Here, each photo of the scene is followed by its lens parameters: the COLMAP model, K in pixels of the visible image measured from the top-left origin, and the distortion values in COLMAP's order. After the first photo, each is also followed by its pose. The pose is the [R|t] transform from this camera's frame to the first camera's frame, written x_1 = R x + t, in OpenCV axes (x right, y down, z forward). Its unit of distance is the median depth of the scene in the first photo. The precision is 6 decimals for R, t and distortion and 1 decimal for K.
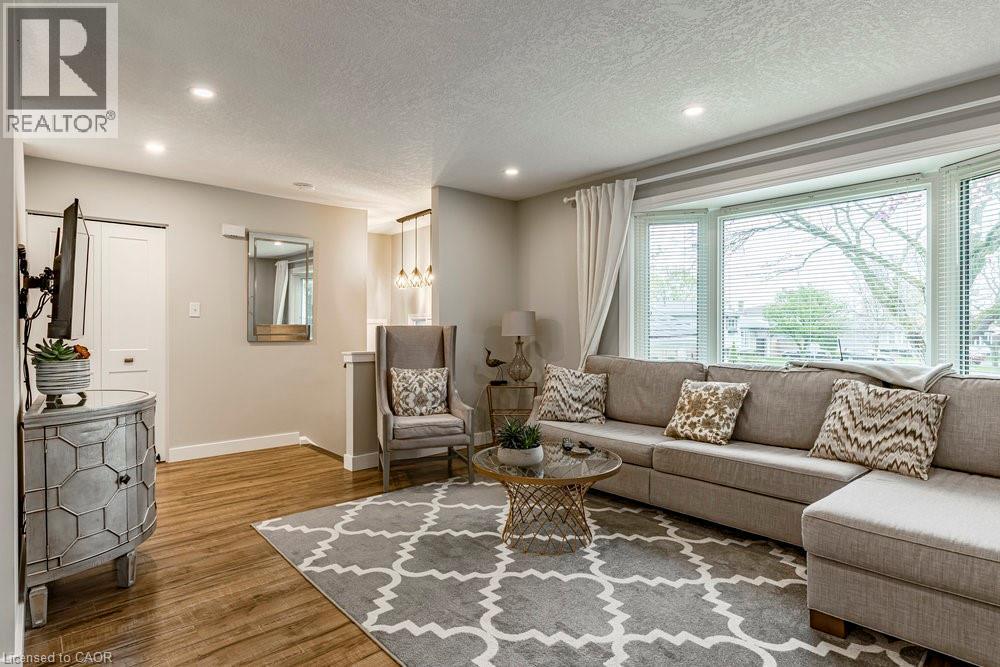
lens RADIAL K [[502.6, 0, 500.0], [0, 502.6, 333.5], [0, 0, 1]] dist [0.001088, 0.000222]
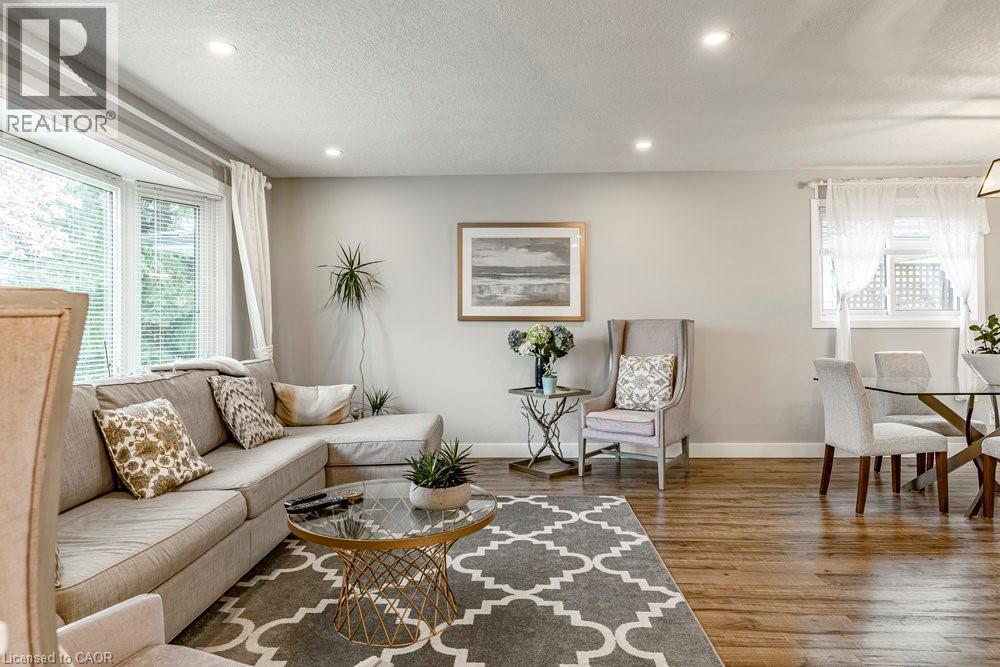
lens RADIAL K [[502.6, 0, 500.0], [0, 502.6, 333.5], [0, 0, 1]] dist [0.001088, 0.000222]
pose [[-0.676926, 0.001858, 0.736049, -0.764892], [0.005276, 0.999983, 0.002329, -0.005396], [-0.736032, 0.005460, -0.676924, 1.922726]]
